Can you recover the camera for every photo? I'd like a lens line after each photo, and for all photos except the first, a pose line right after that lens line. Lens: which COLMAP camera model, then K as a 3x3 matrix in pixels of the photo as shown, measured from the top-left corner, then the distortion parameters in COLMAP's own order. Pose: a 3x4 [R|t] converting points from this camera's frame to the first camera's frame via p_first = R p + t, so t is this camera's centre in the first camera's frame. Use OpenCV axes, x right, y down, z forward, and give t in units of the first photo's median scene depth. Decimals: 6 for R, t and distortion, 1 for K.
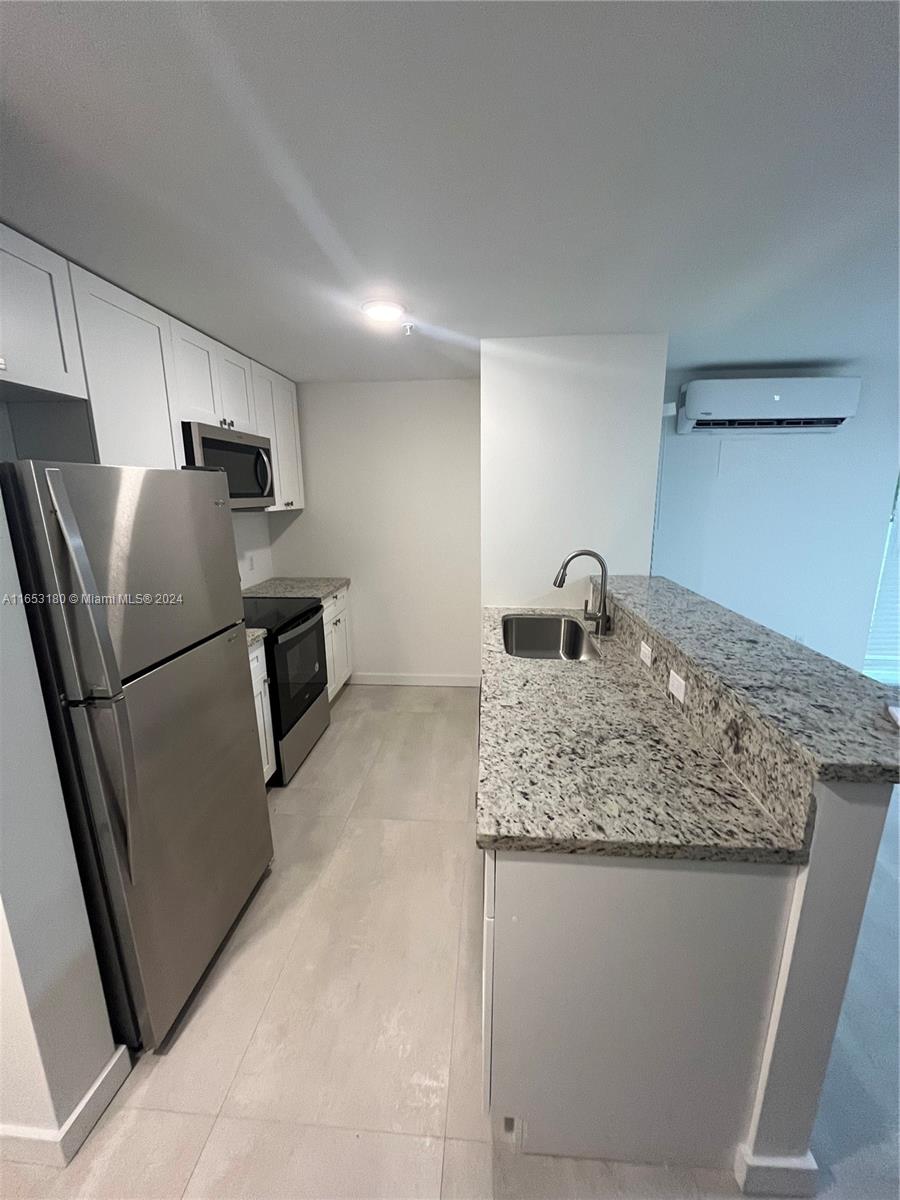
lens RADIAL K [[480.8, 0, 459.0], [0, 480.8, 596.2], [0, 0, 1]] dist [-0.002858, -0.000031]
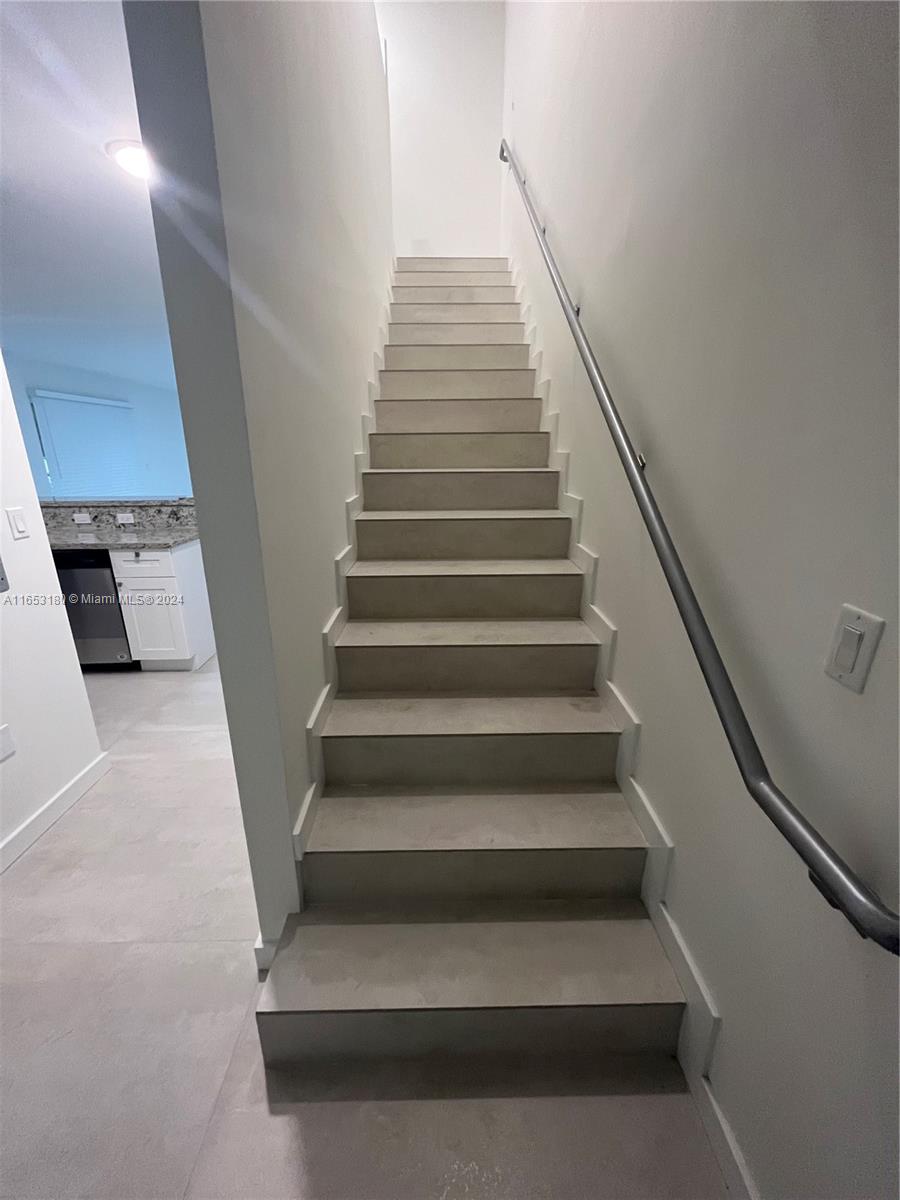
lens RADIAL K [[480.8, 0, 452.0], [0, 480.8, 600.8], [0, 0, 1]] dist [-0.002858, -0.000031]
pose [[-0.097689, -0.287515, 0.952781, -2.922325], [0.210933, 0.929628, 0.302156, 0.272144], [-0.972607, 0.230491, -0.030168, -0.536667]]
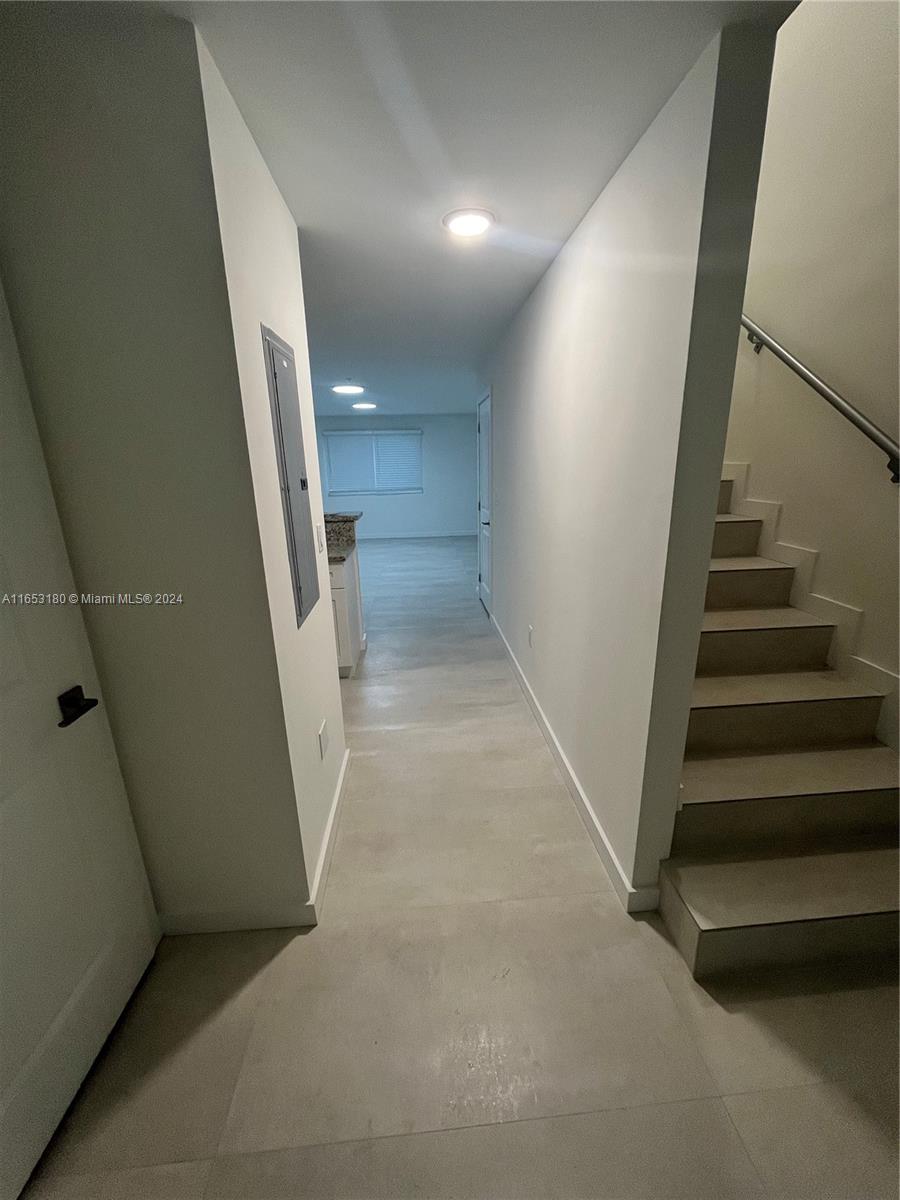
lens RADIAL K [[480.8, 0, 454.3], [0, 480.8, 600.4], [0, 0, 1]] dist [-0.002858, -0.000031]
pose [[-0.155416, -0.257869, 0.953598, -3.019879], [0.231842, 0.928844, 0.288960, 0.008516], [-0.960258, 0.265993, -0.084573, 0.572825]]
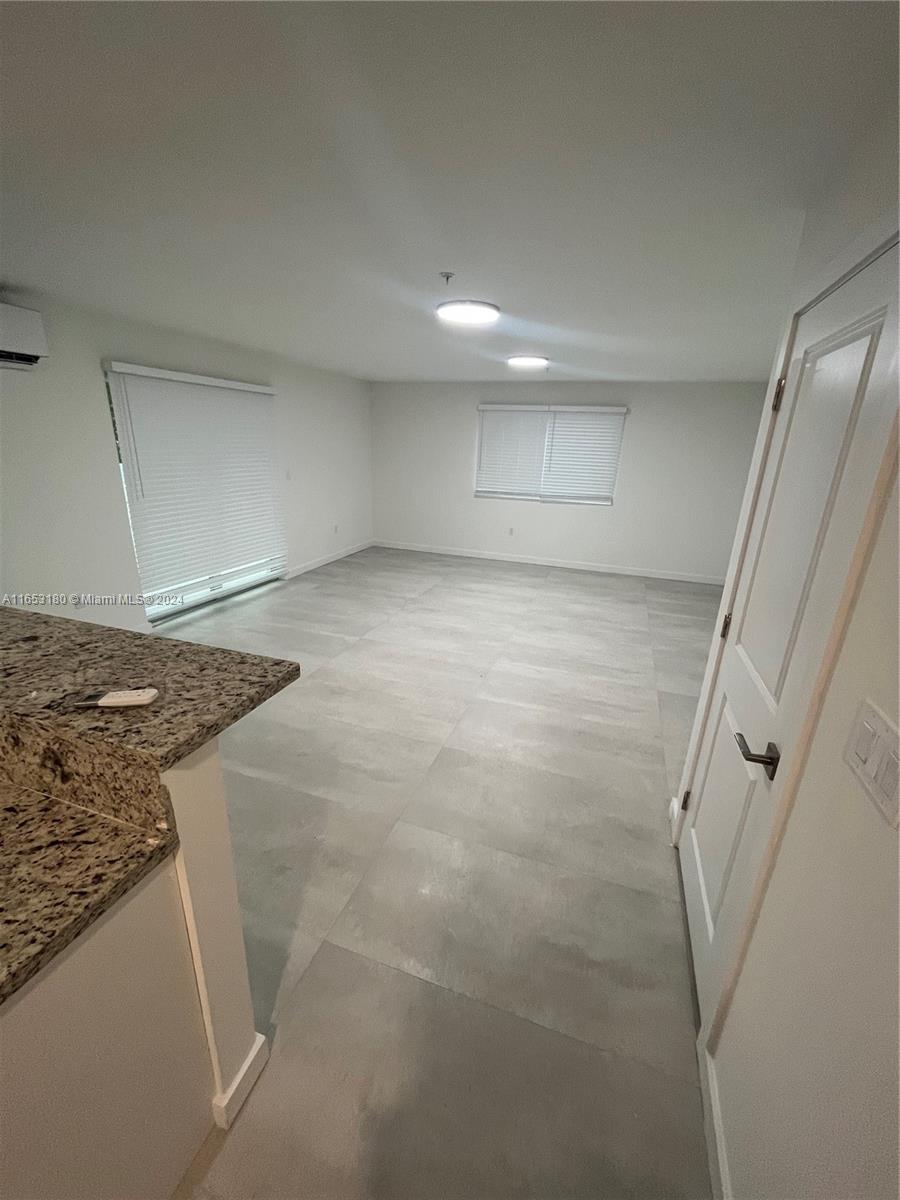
lens RADIAL K [[480.8, 0, 454.7], [0, 480.8, 604.6], [0, 0, 1]] dist [-0.002858, -0.000031]
pose [[0.248858, -0.293290, 0.923066, 0.067039], [0.168510, 0.951624, 0.256934, -0.077960], [-0.953769, 0.091606, 0.286241, 0.086511]]
